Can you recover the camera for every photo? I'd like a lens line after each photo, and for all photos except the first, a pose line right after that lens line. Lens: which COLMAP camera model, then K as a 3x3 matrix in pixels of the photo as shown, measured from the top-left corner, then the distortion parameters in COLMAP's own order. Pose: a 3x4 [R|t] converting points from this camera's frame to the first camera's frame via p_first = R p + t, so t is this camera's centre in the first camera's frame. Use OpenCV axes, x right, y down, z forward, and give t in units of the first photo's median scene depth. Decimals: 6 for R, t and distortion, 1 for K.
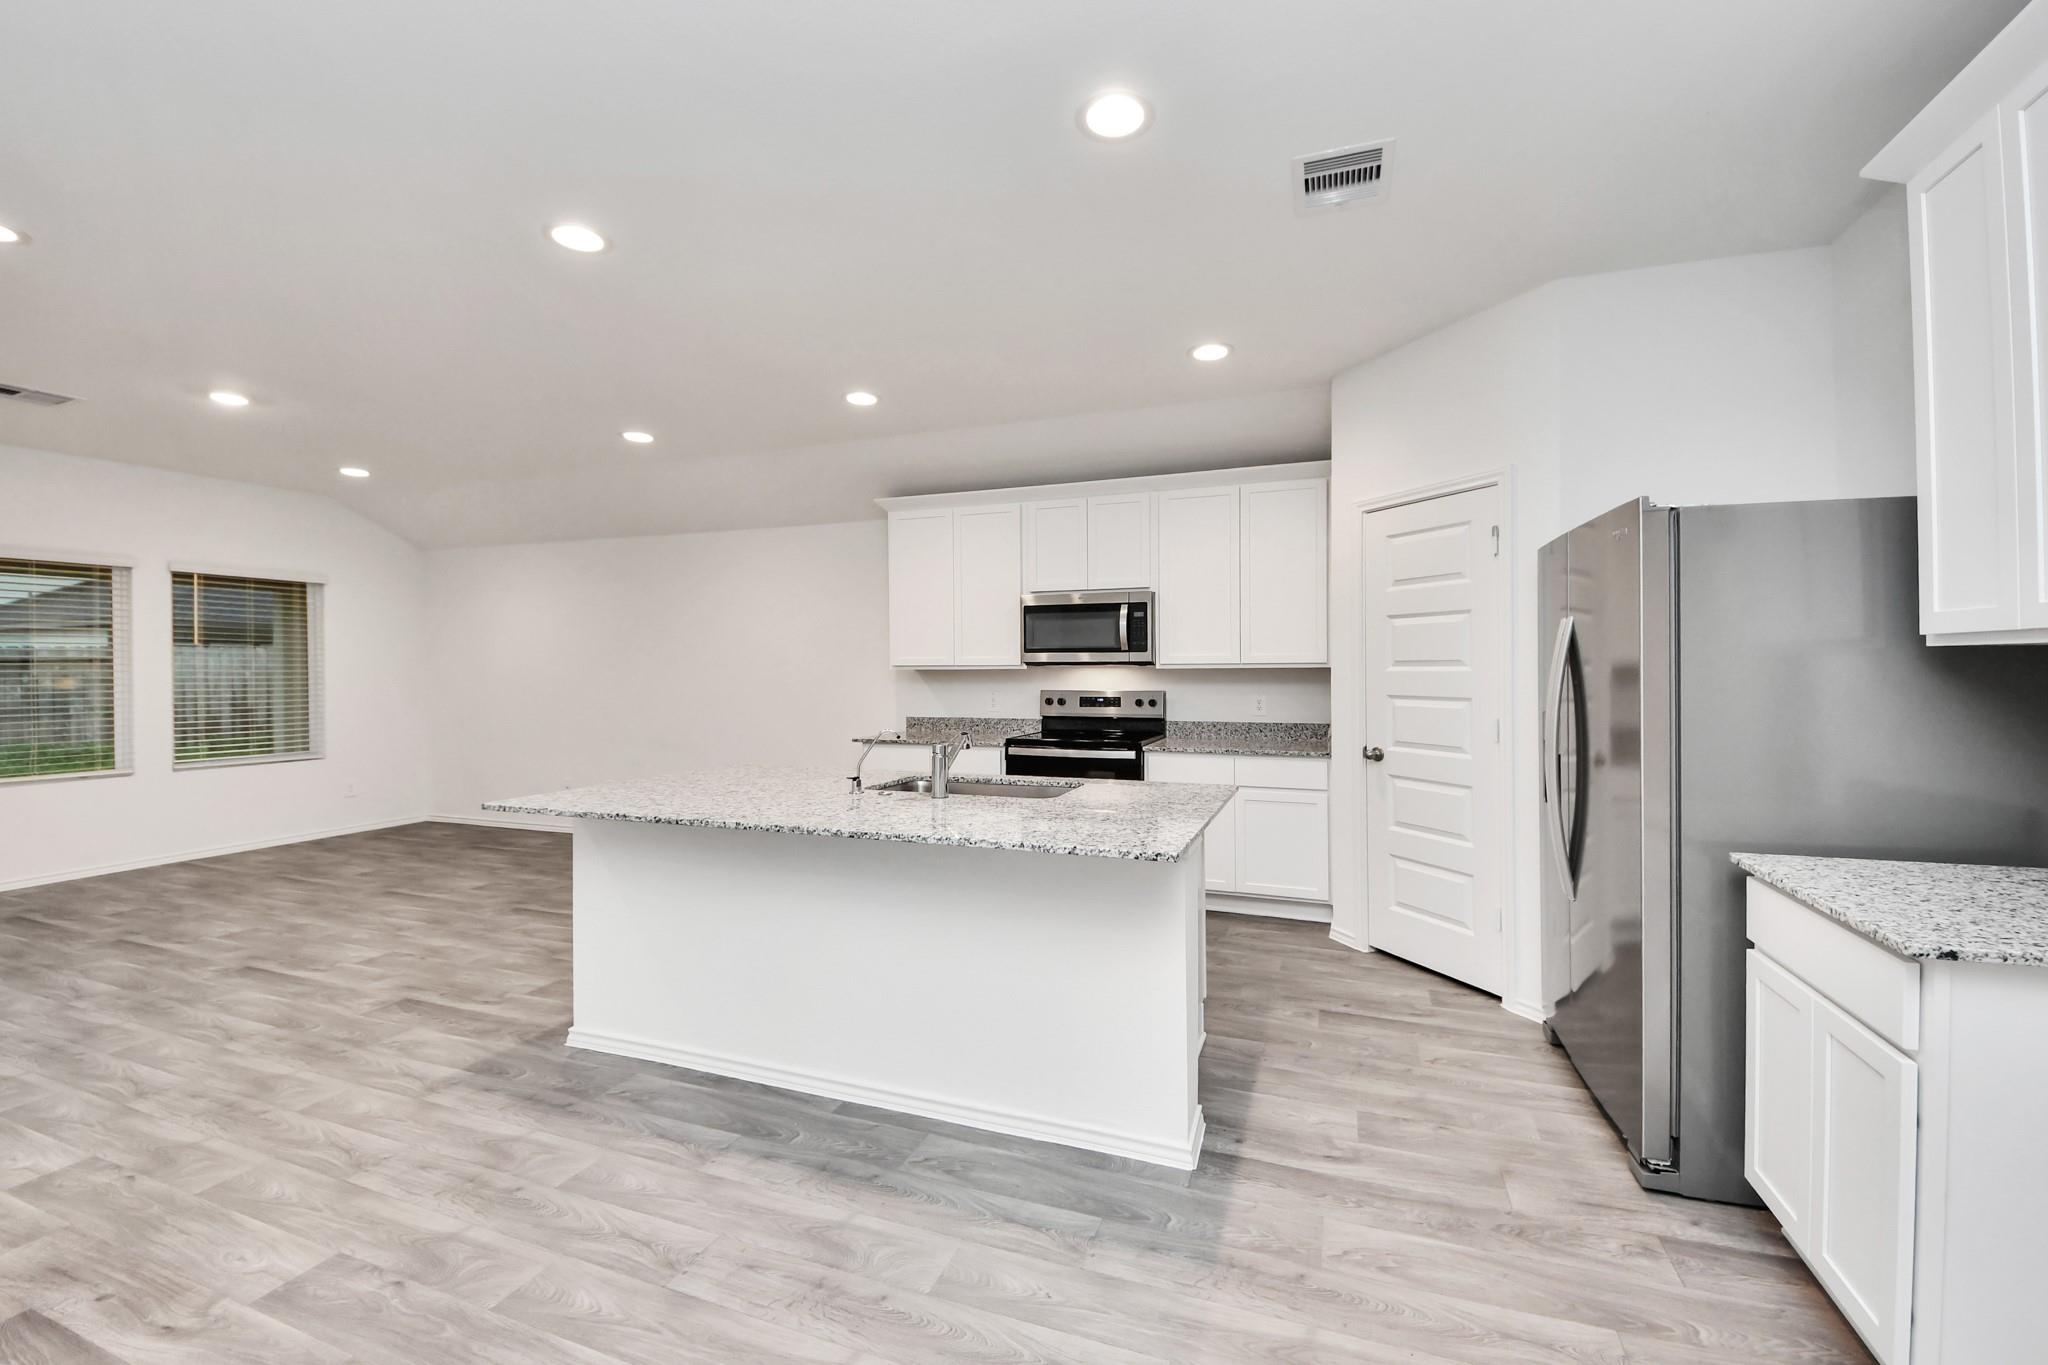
lens RADIAL K [[752.4, 0, 1071.3], [0, 752.4, 670.6], [0, 0, 1]] dist [0.027424, -0.017409]
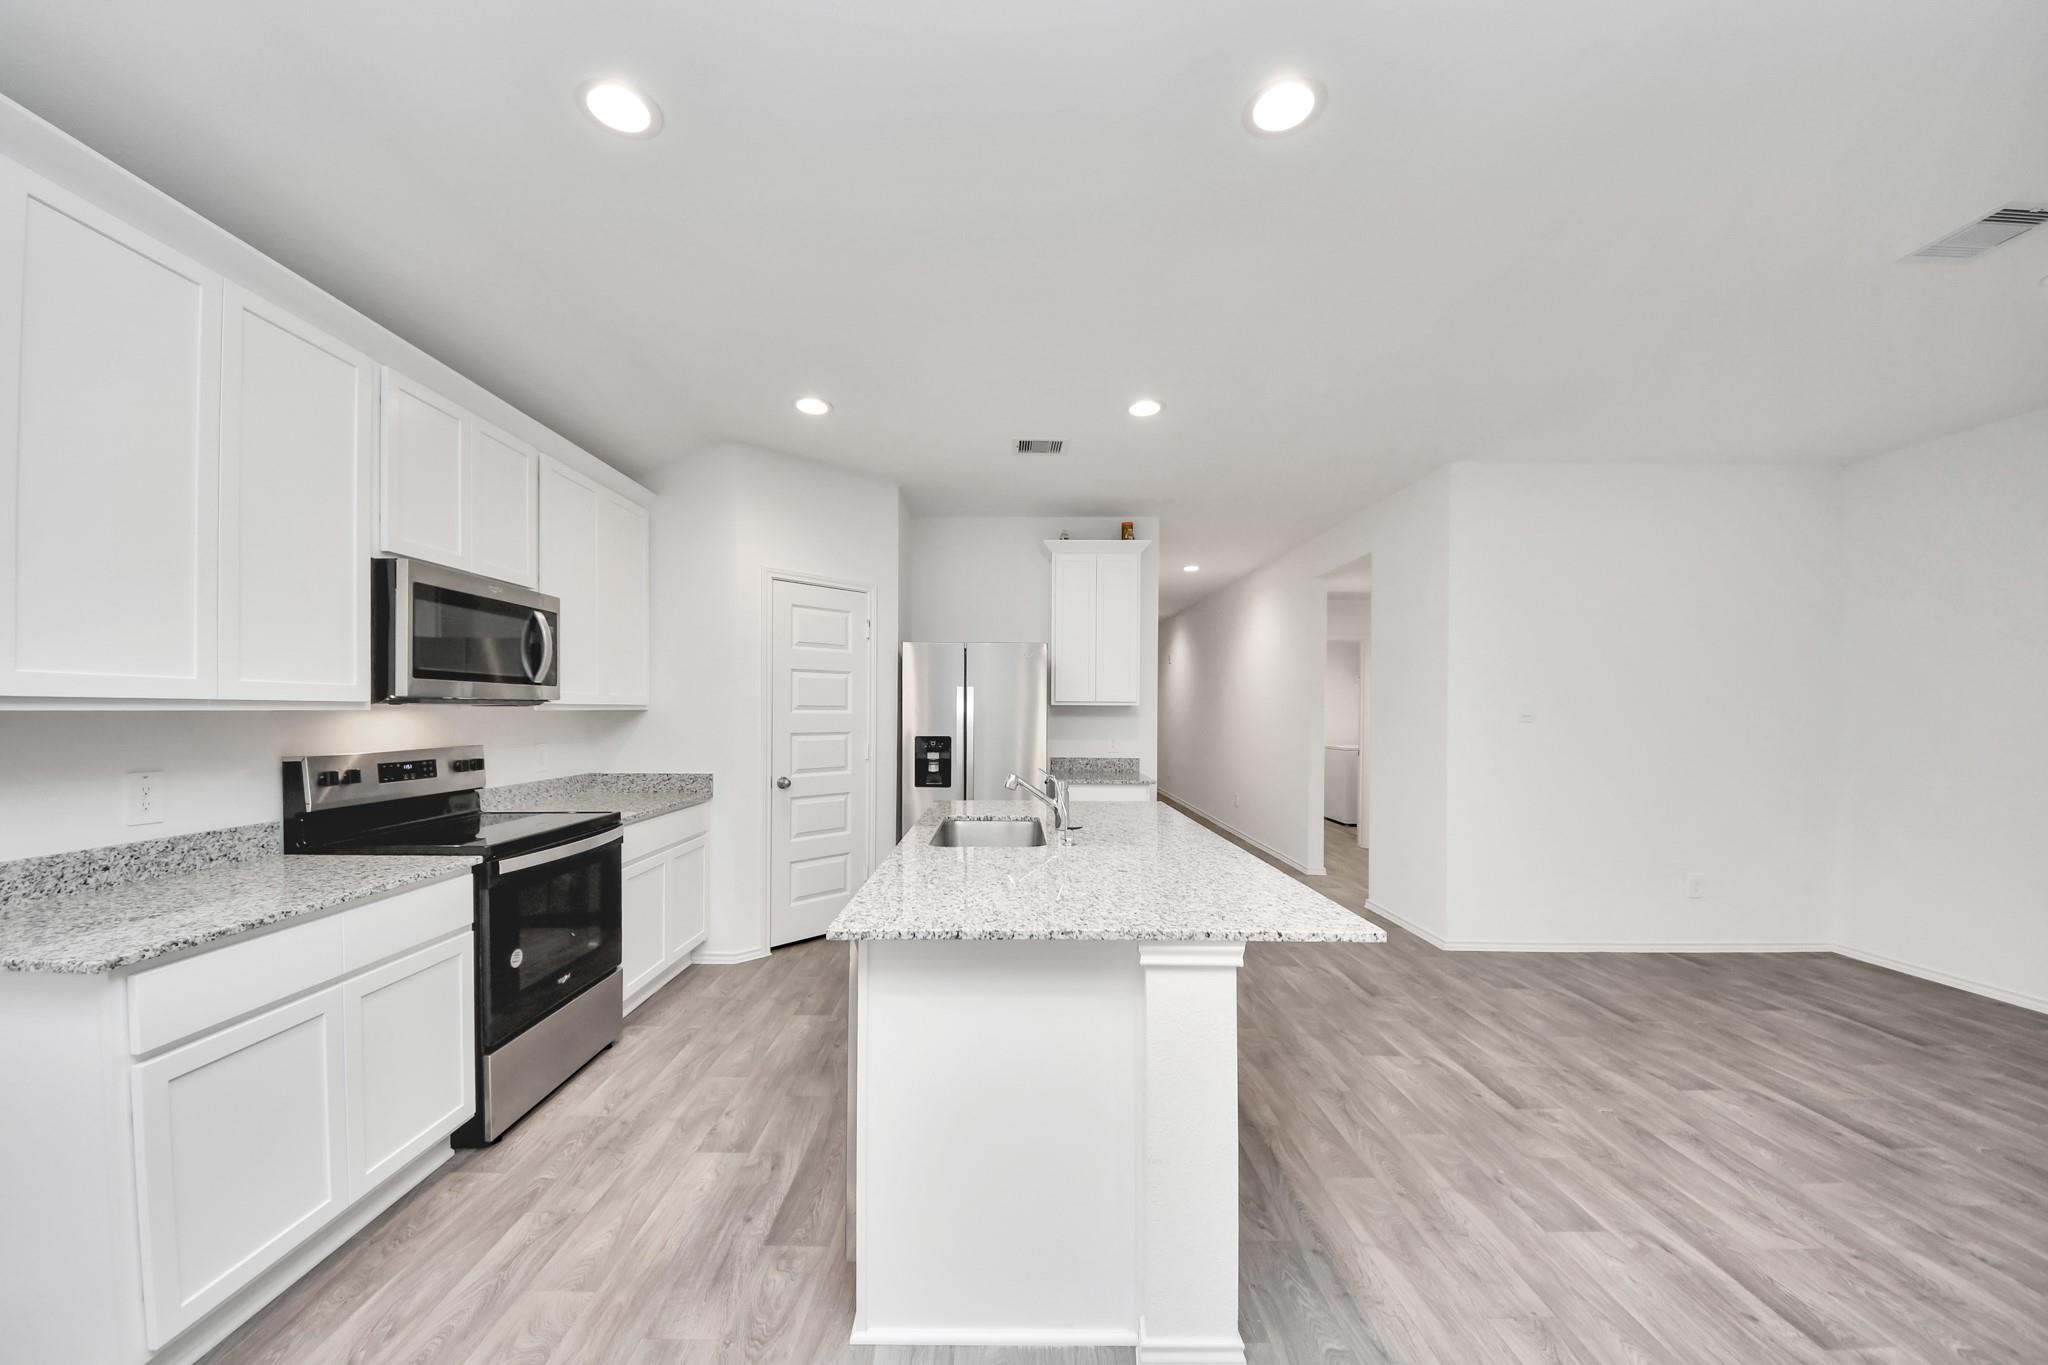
lens RADIAL K [[747.5, 0, 1028.9], [0, 747.5, 712.0], [0, 0, 1]] dist [-0.001410, -0.000491]
pose [[-0.320458, 0.000302, 0.947263, -1.042807], [0.002671, 0.999996, 0.000585, -0.001007], [-0.947259, 0.002717, -0.320457, 1.234933]]
